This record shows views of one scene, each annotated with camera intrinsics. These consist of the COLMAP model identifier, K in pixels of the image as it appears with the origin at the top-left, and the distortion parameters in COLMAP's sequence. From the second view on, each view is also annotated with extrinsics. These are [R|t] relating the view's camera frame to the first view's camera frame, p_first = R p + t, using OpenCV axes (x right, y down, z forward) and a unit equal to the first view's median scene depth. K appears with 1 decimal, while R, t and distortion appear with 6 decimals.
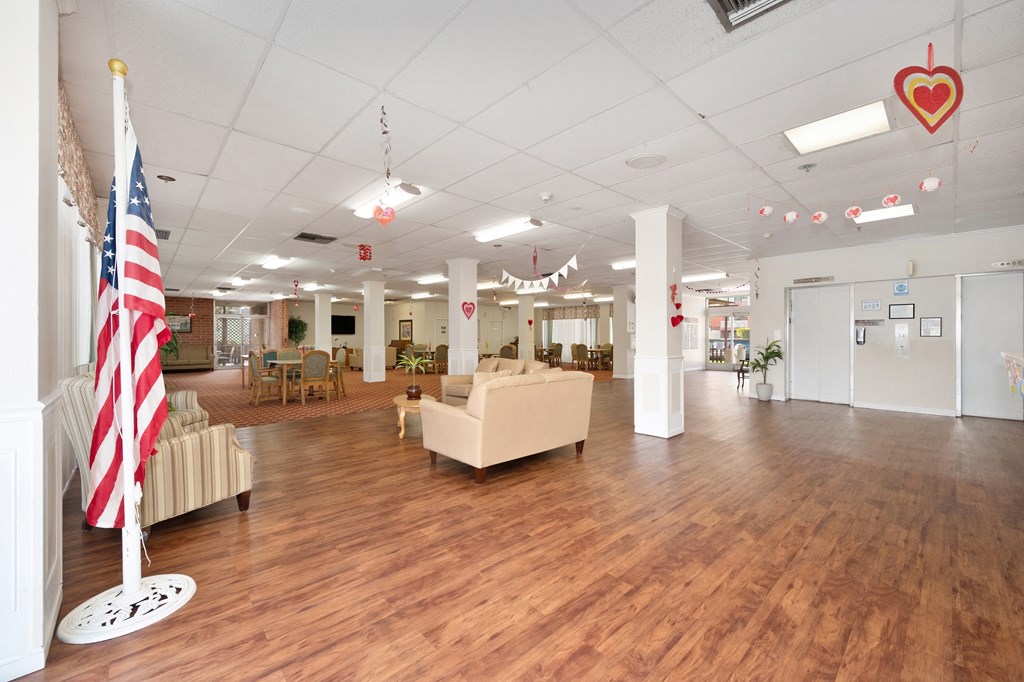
lens RADIAL K [[407.9, 0, 512.0], [0, 407.9, 341.0], [0, 0, 1]] dist [-0.001625, -0.000161]
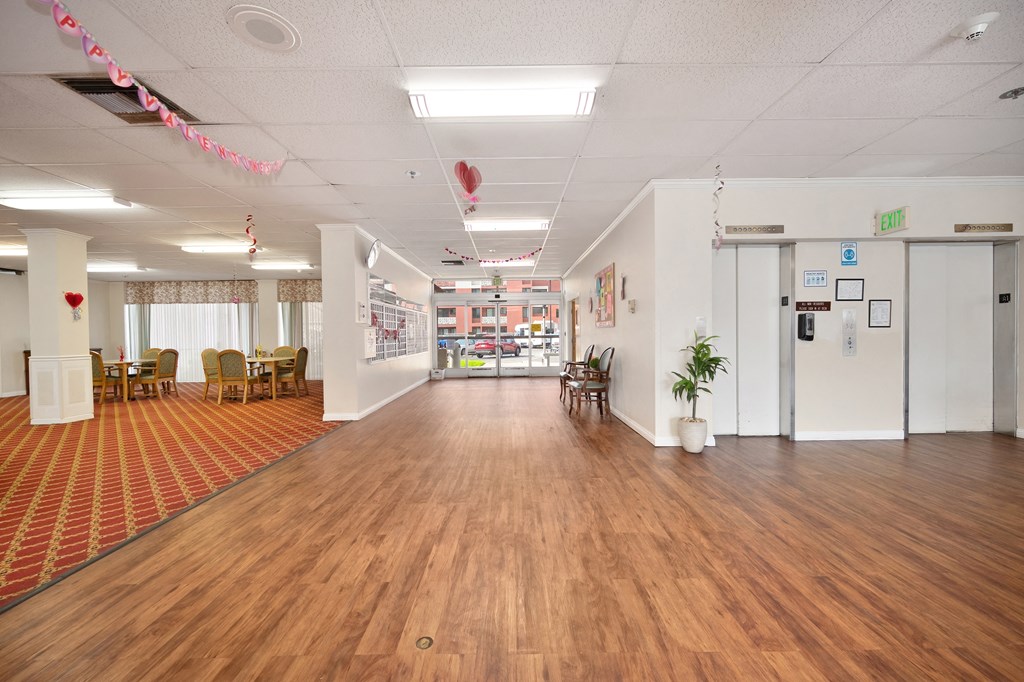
lens RADIAL K [[407.9, 0, 512.0], [0, 407.9, 341.0], [0, 0, 1]] dist [-0.001625, -0.000161]
pose [[0.680180, -0.023363, 0.732672, 0.037389], [0.018793, 0.999719, 0.014431, -0.003549], [-0.732804, 0.003954, 0.680429, 0.369695]]
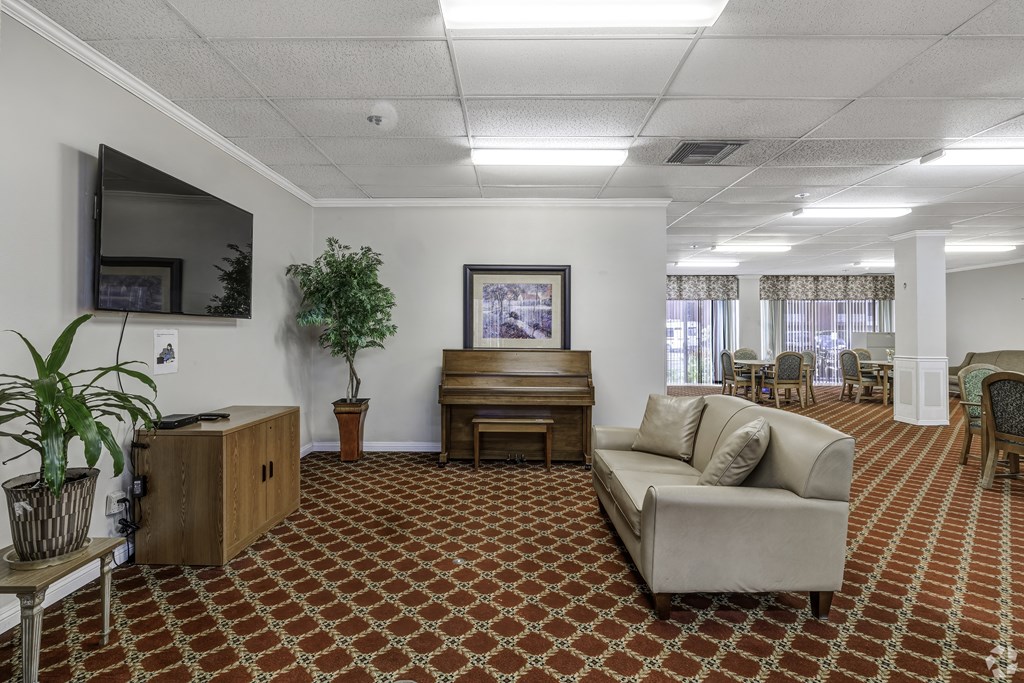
lens RADIAL K [[486.3, 0, 512.0], [0, 486.3, 341.5], [0, 0, 1]] dist [0.001623, 0.000186]
pose [[0.682851, -0.010188, 0.730486, -0.500954], [0.004224, 0.999941, 0.009998, -0.009908], [-0.730545, -0.003741, 0.682854, 0.863161]]
